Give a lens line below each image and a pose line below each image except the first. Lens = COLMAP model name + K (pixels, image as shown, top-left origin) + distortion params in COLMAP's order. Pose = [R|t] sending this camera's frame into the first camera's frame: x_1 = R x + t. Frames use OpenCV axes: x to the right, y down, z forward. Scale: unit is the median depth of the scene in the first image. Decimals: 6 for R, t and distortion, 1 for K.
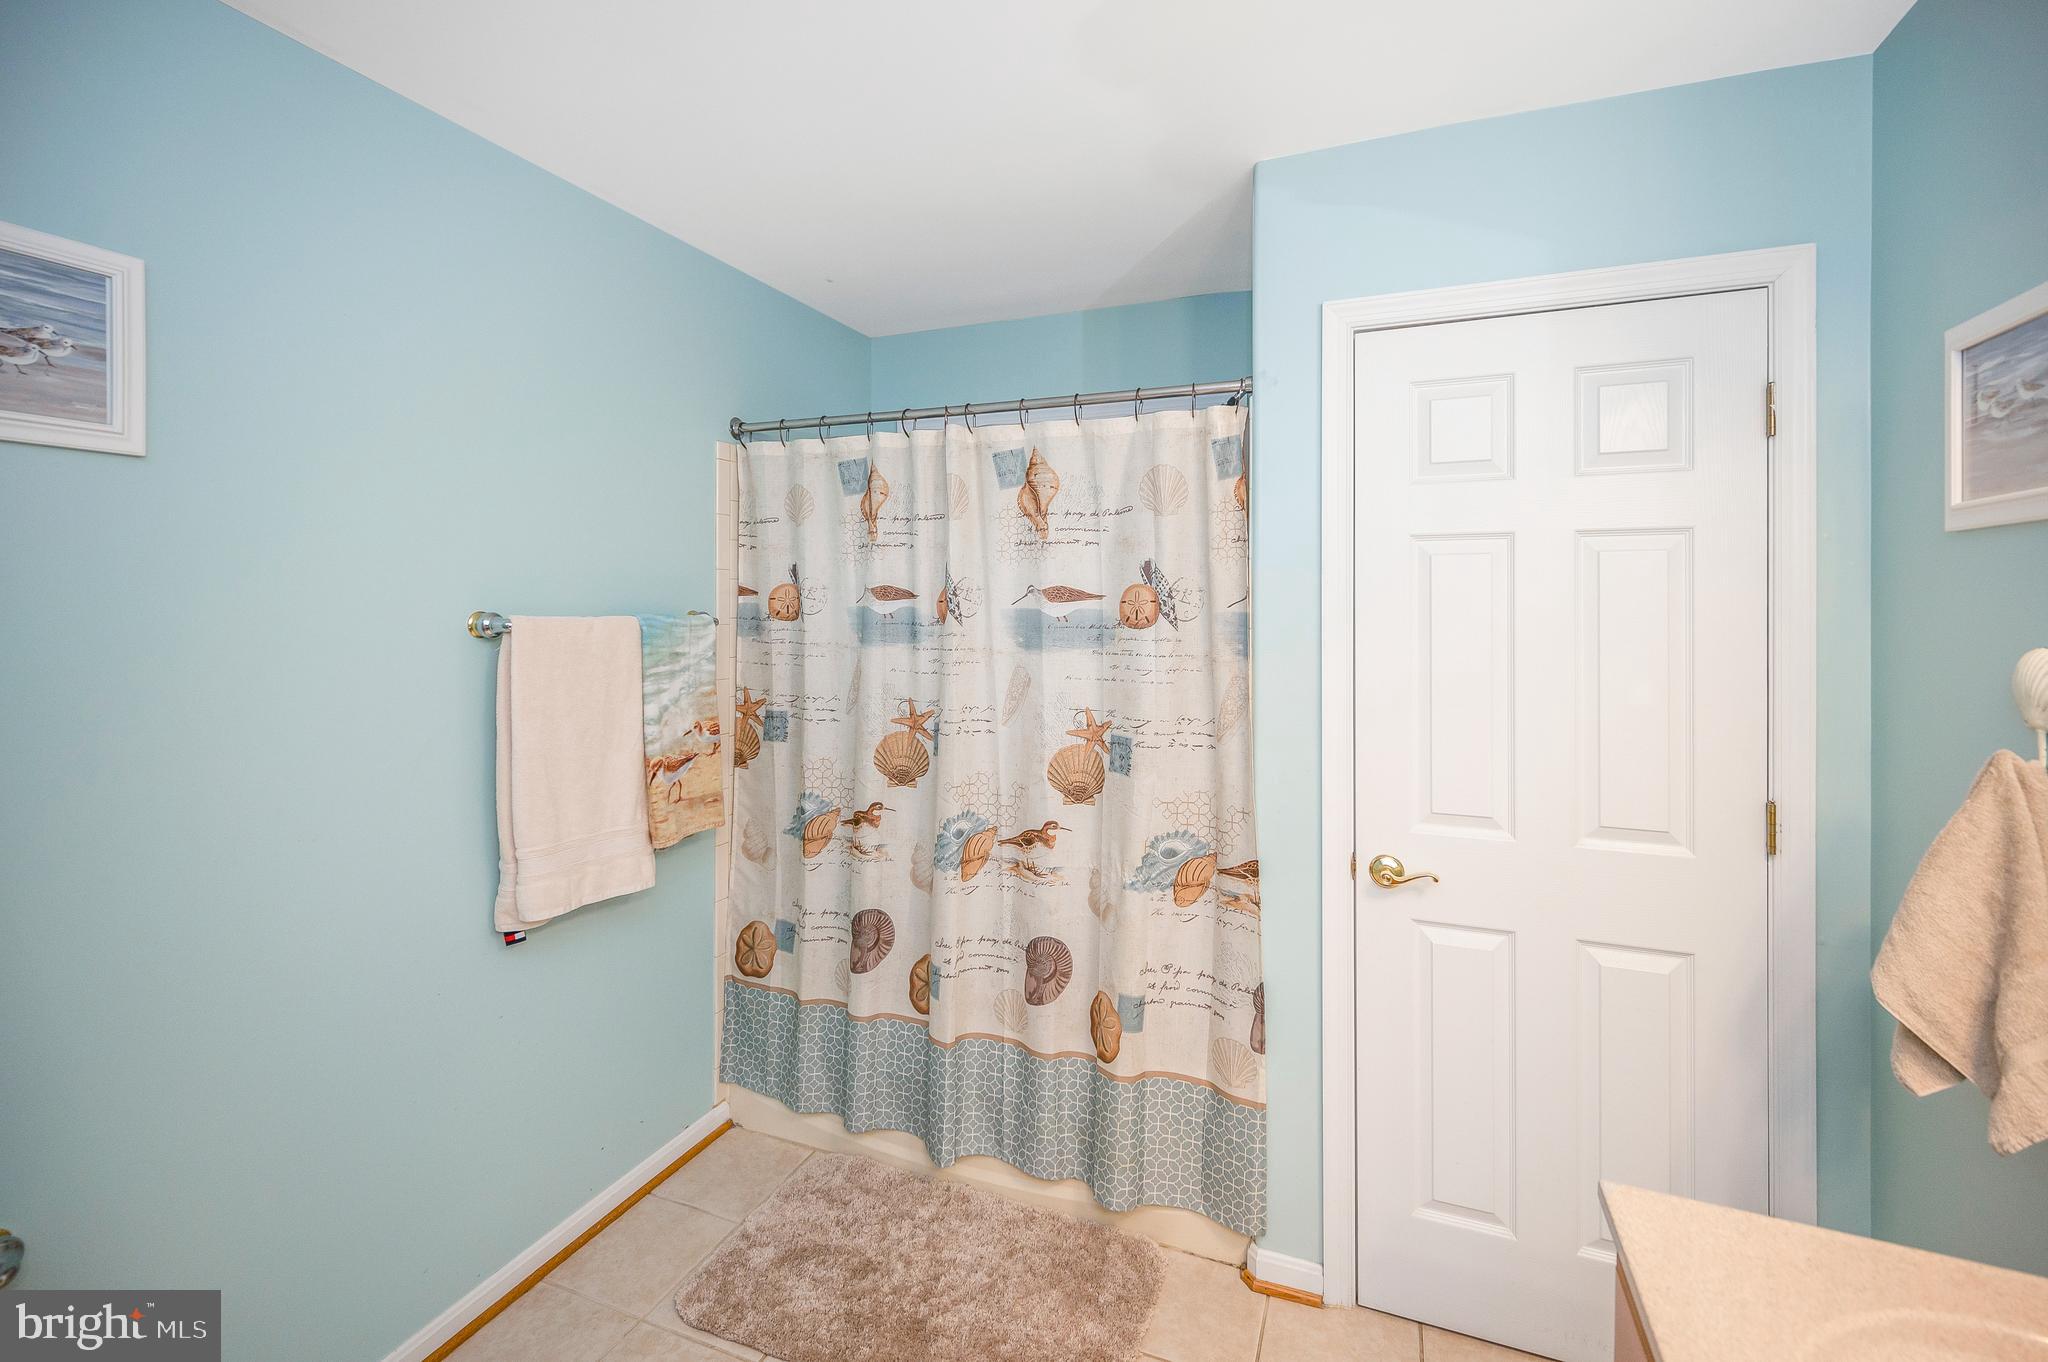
lens RADIAL K [[866.7, 0, 1028.9], [0, 866.7, 605.9], [0, 0, 1]] dist [-0.000153, -0.000372]
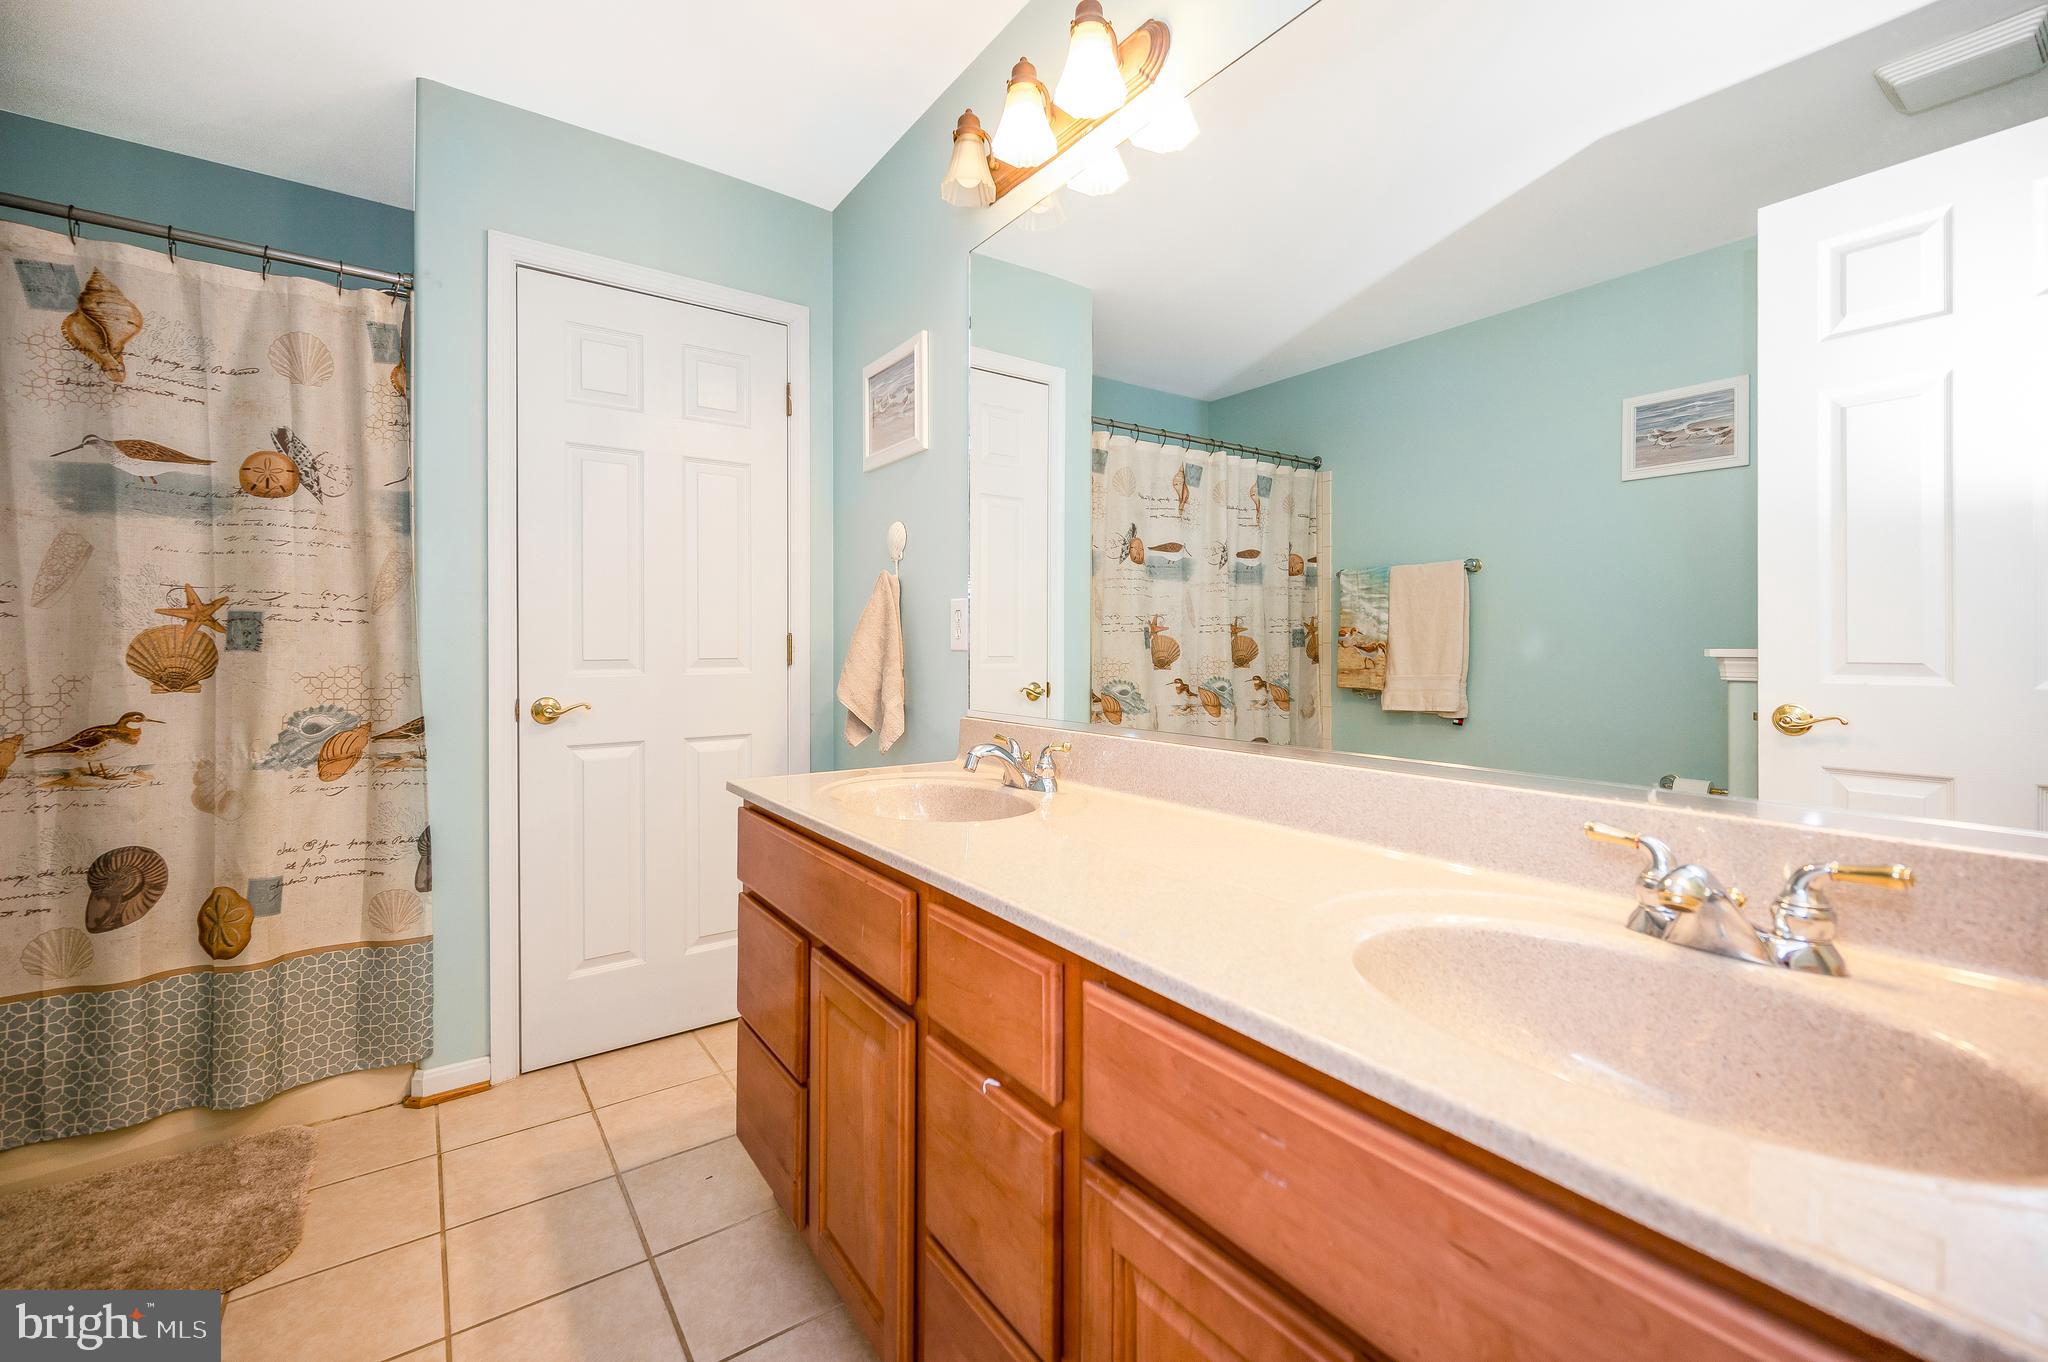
lens RADIAL K [[860.2, 0, 1024.6], [0, 860.2, 641.7], [0, 0, 1]] dist [0.000238, 0.000250]
pose [[0.536450, -0.000230, 0.843932, -0.229114], [-0.000740, 0.999999, 0.000743, 0.185191], [-0.843932, -0.001023, 0.536449, -0.207869]]
